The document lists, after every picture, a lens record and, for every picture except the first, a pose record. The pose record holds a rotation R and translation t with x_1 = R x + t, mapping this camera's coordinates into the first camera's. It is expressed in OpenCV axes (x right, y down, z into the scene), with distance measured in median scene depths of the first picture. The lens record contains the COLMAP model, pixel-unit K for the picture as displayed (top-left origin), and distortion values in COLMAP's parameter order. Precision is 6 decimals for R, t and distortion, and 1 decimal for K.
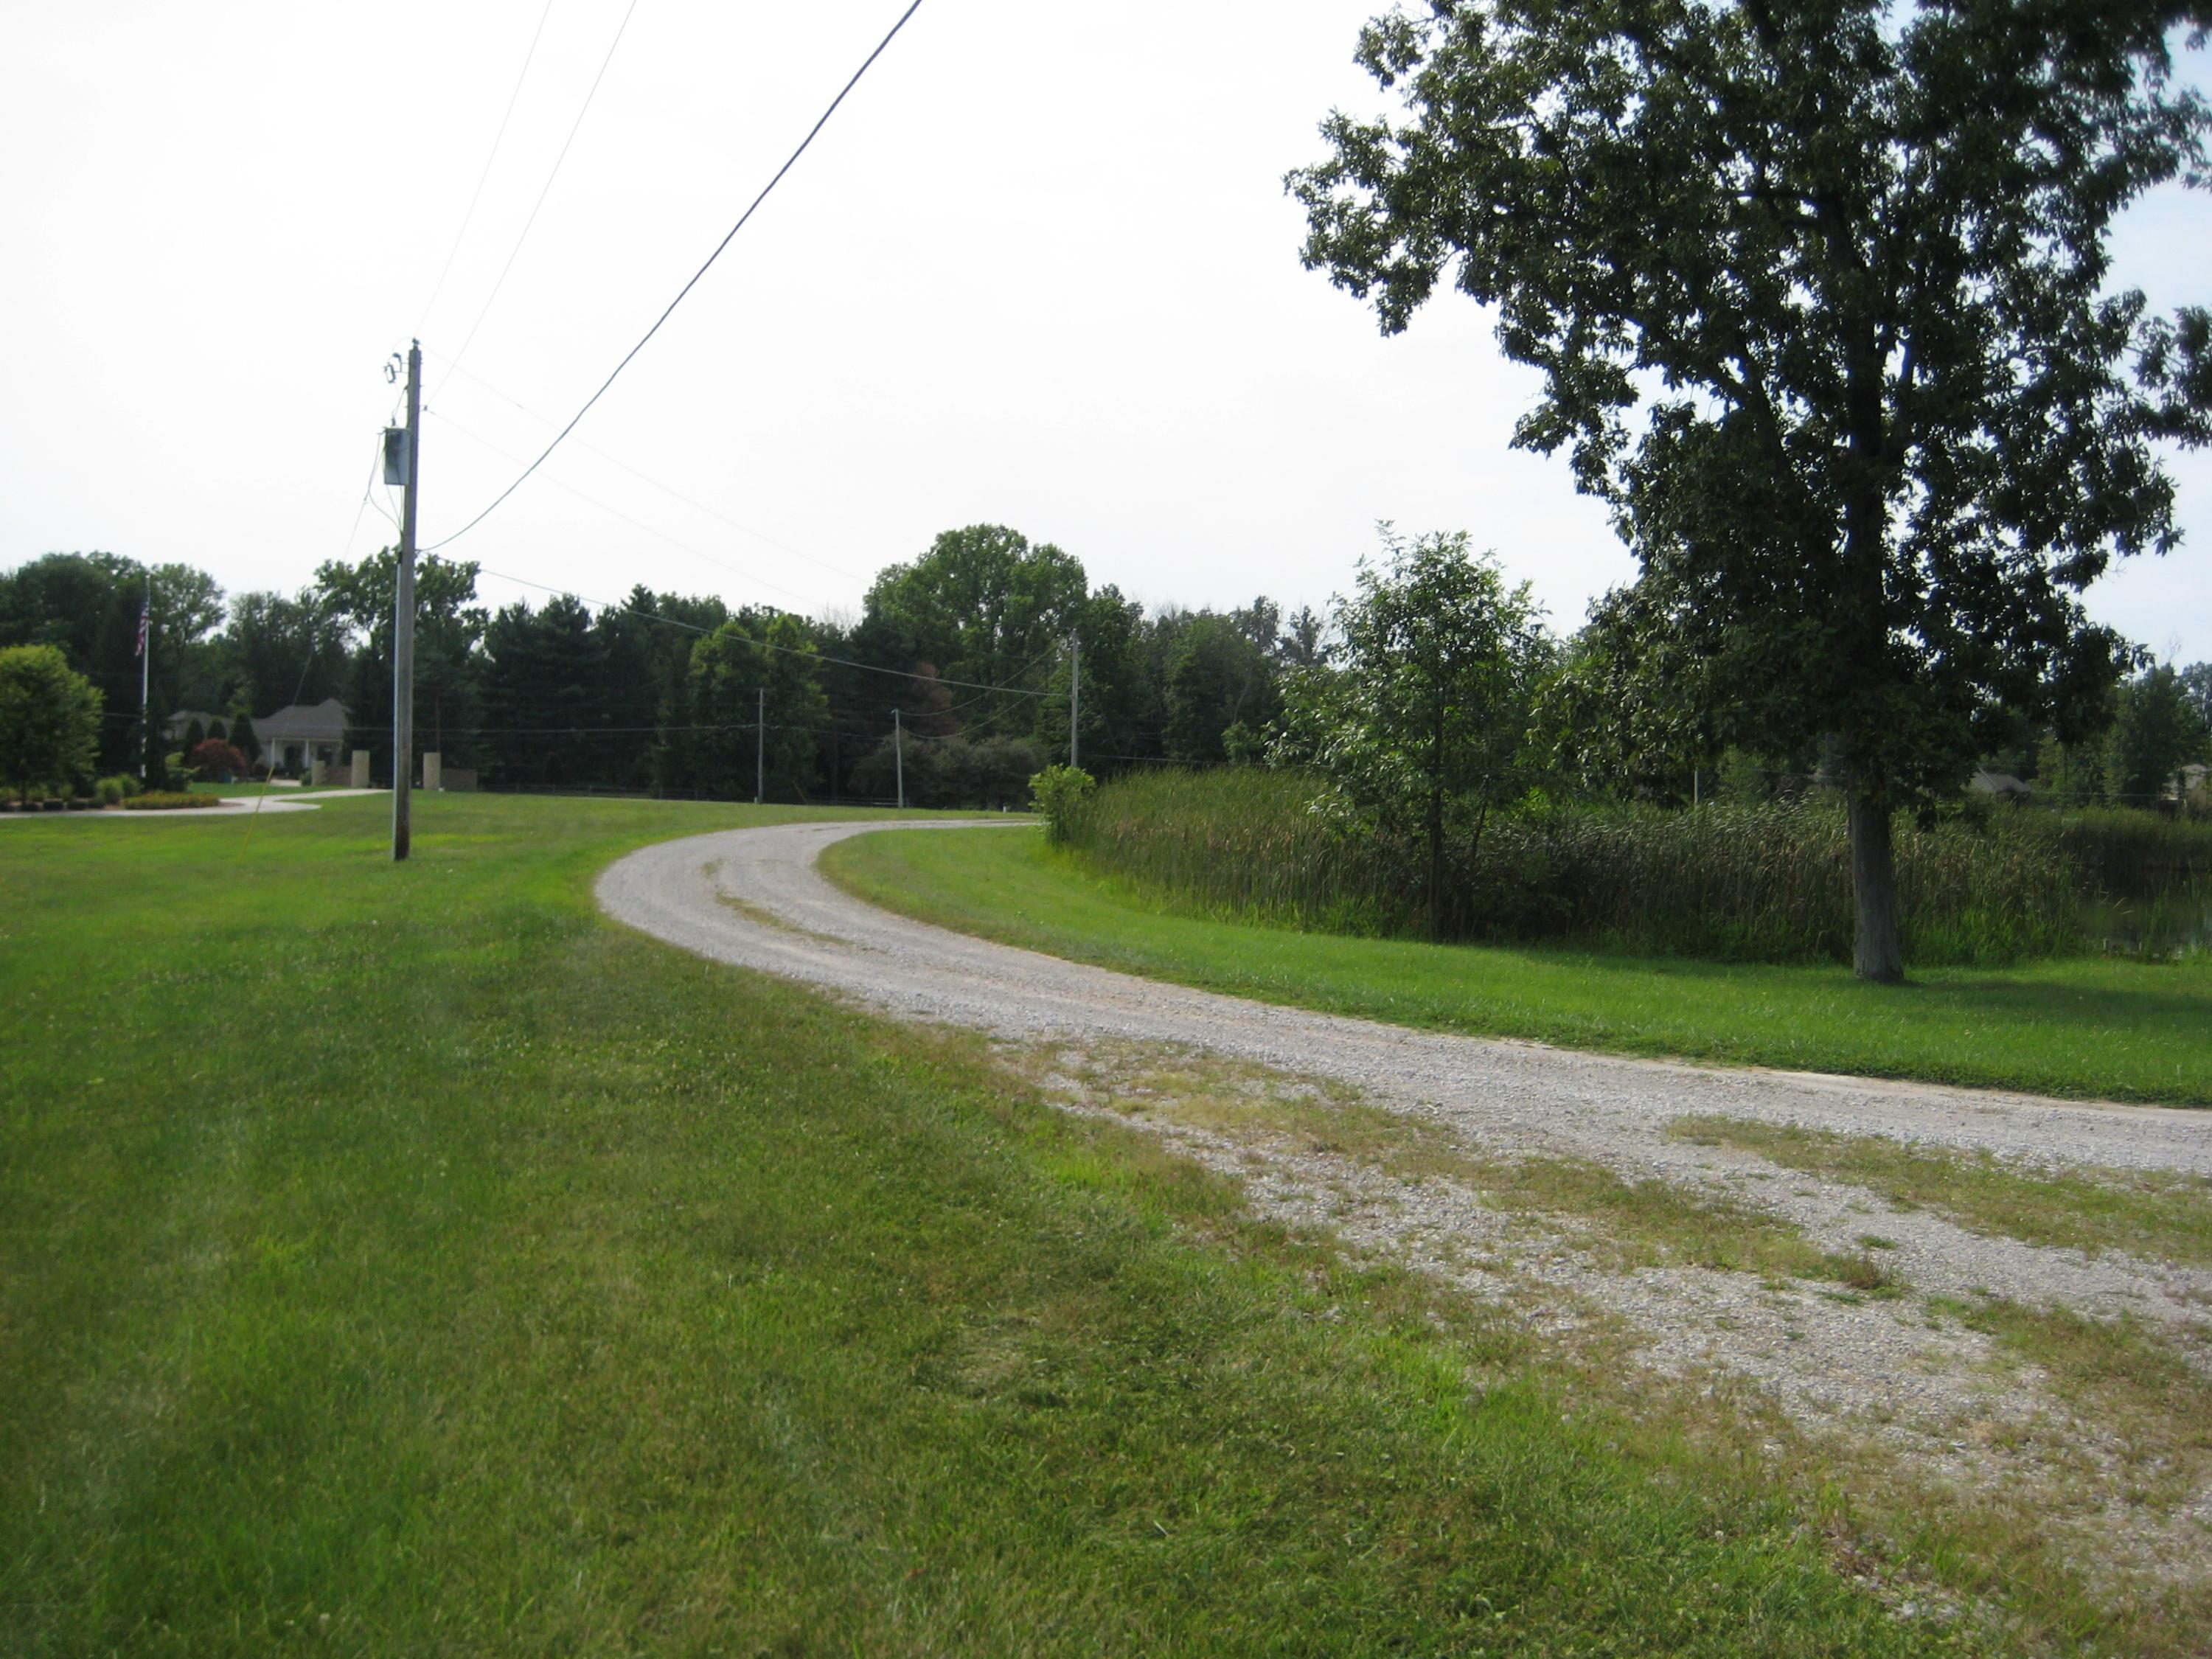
lens RADIAL K [[2298.6, 0, 1119.1], [0, 2298.6, 884.7], [0, 0, 1]] dist [-0.172532, 0.217143]
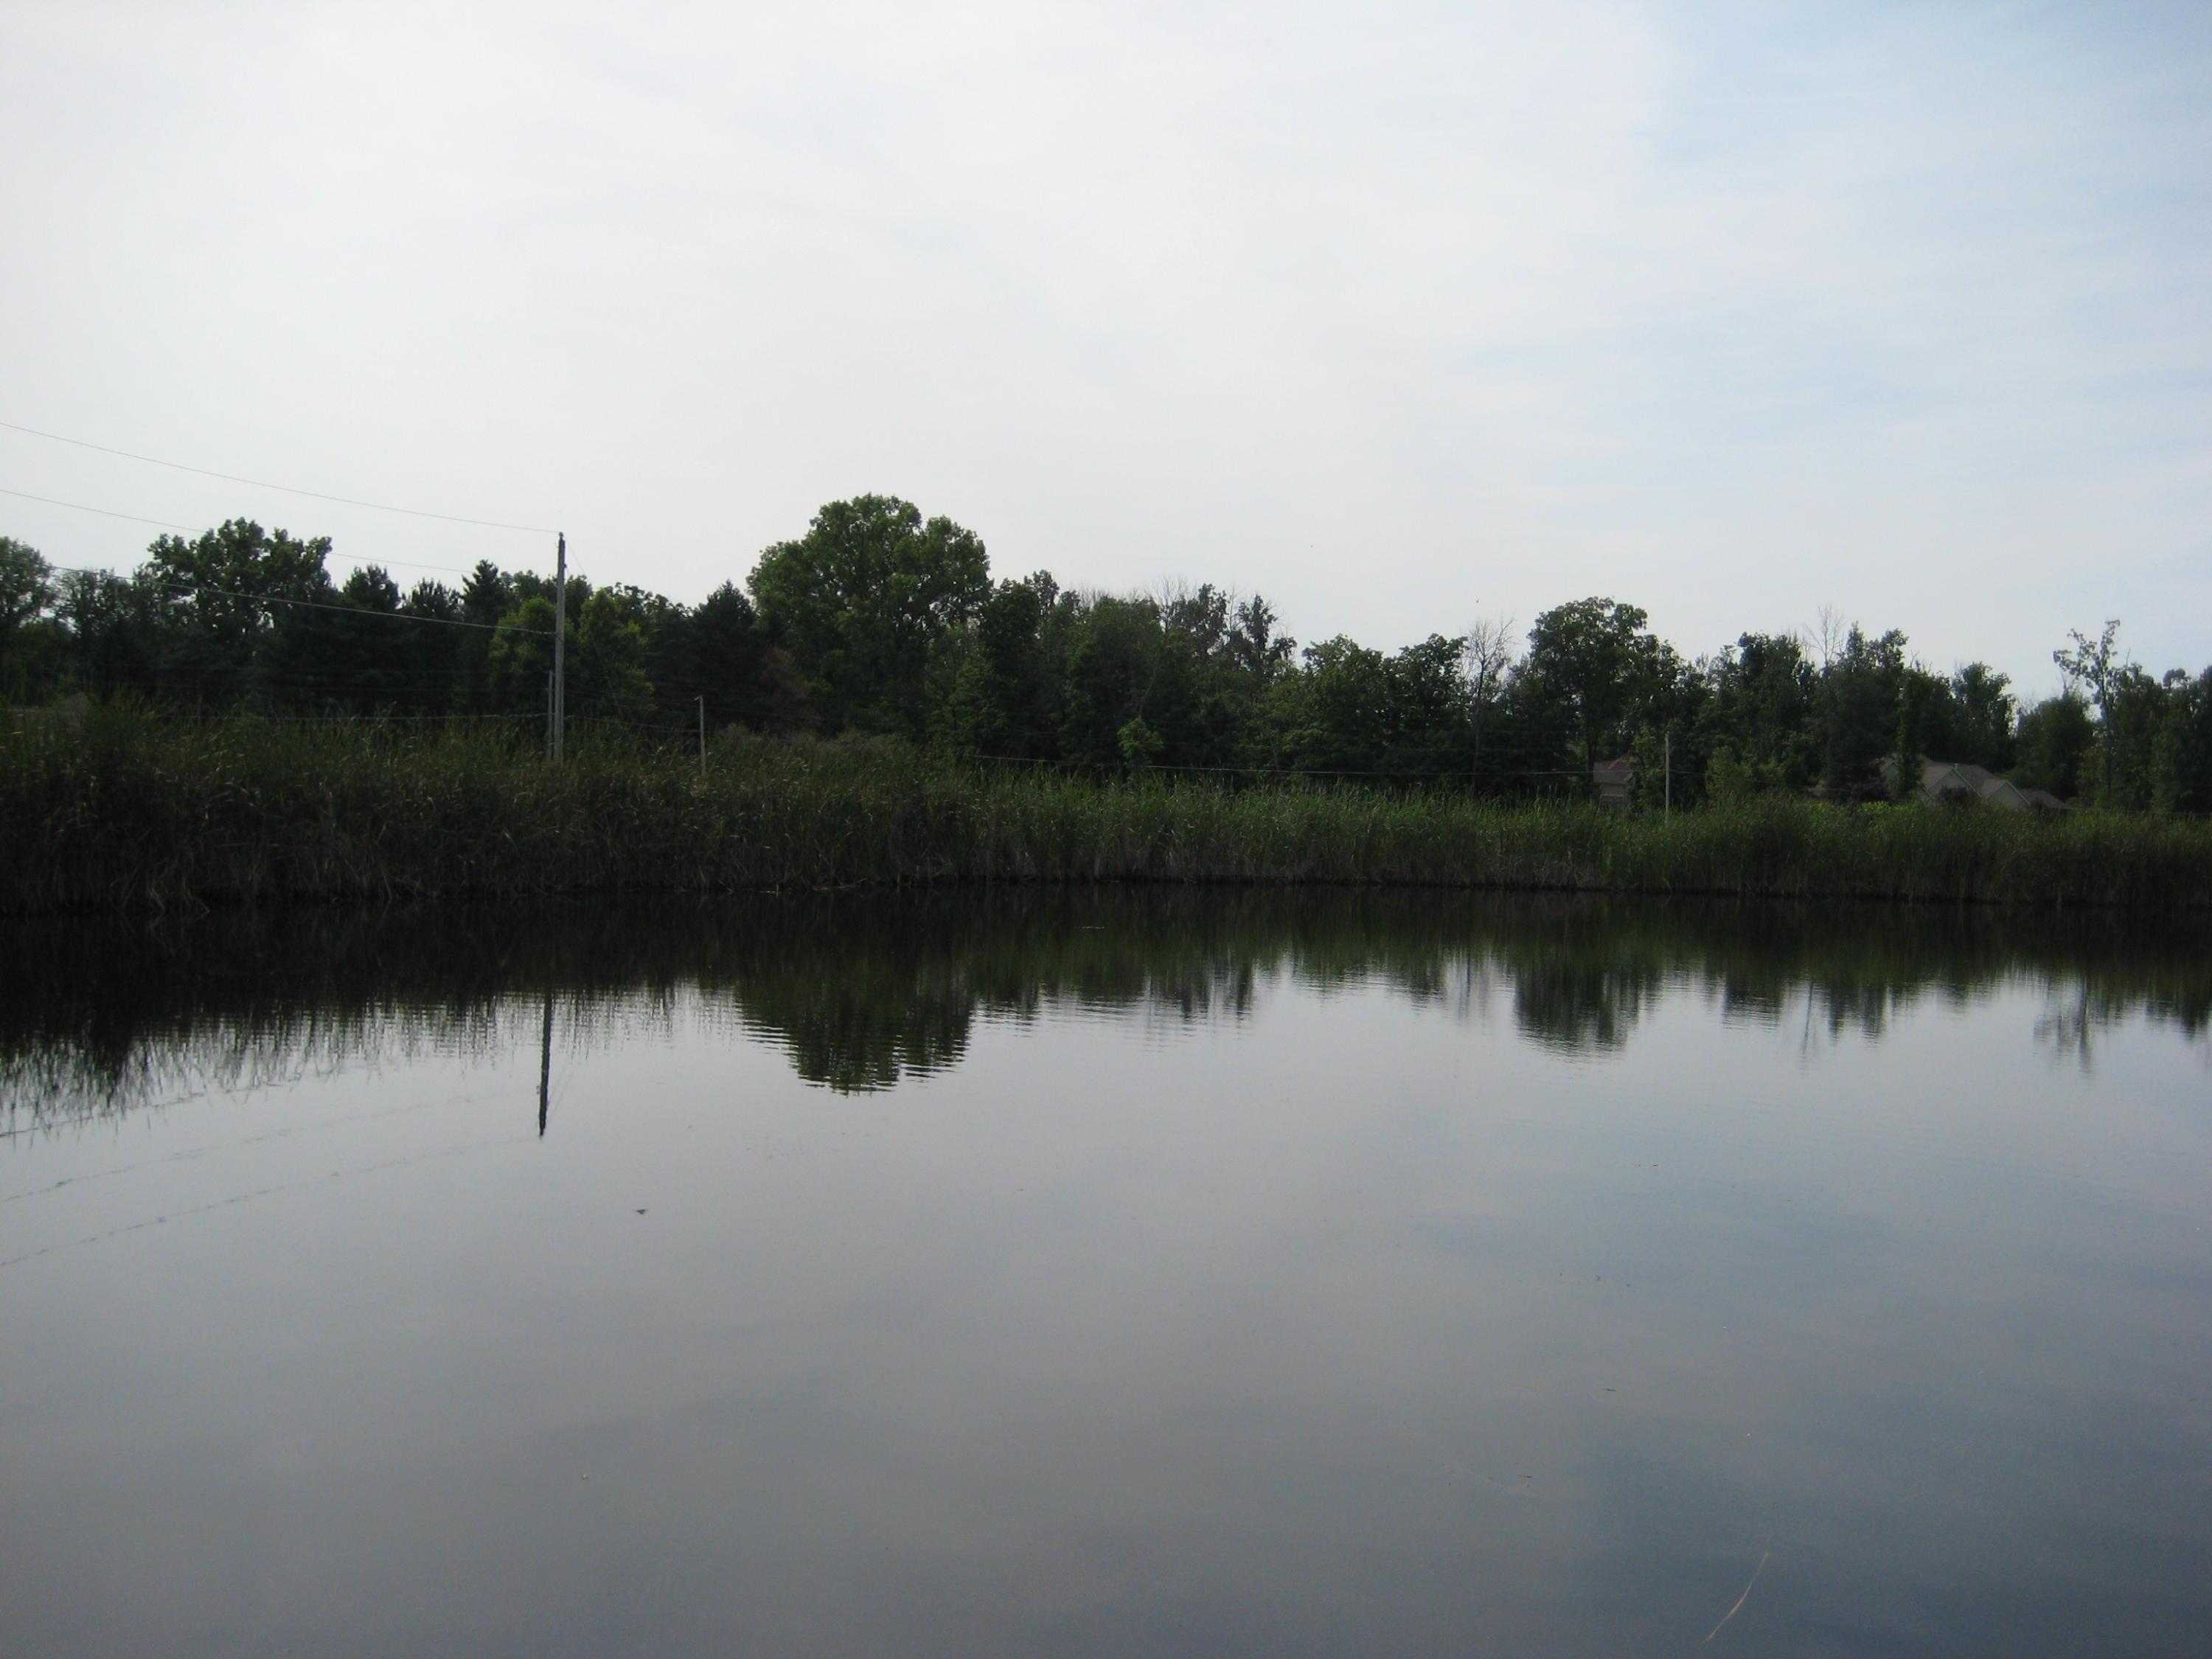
lens RADIAL K [[2298.6, 0, 1119.1], [0, 2298.6, 884.7], [0, 0, 1]] dist [-0.172532, 0.217143]
pose [[0.999785, 0.010828, -0.017656, 0.052723], [-0.010942, 0.999920, -0.006411, -0.002648], [0.017585, 0.006602, 0.999824, 0.121400]]
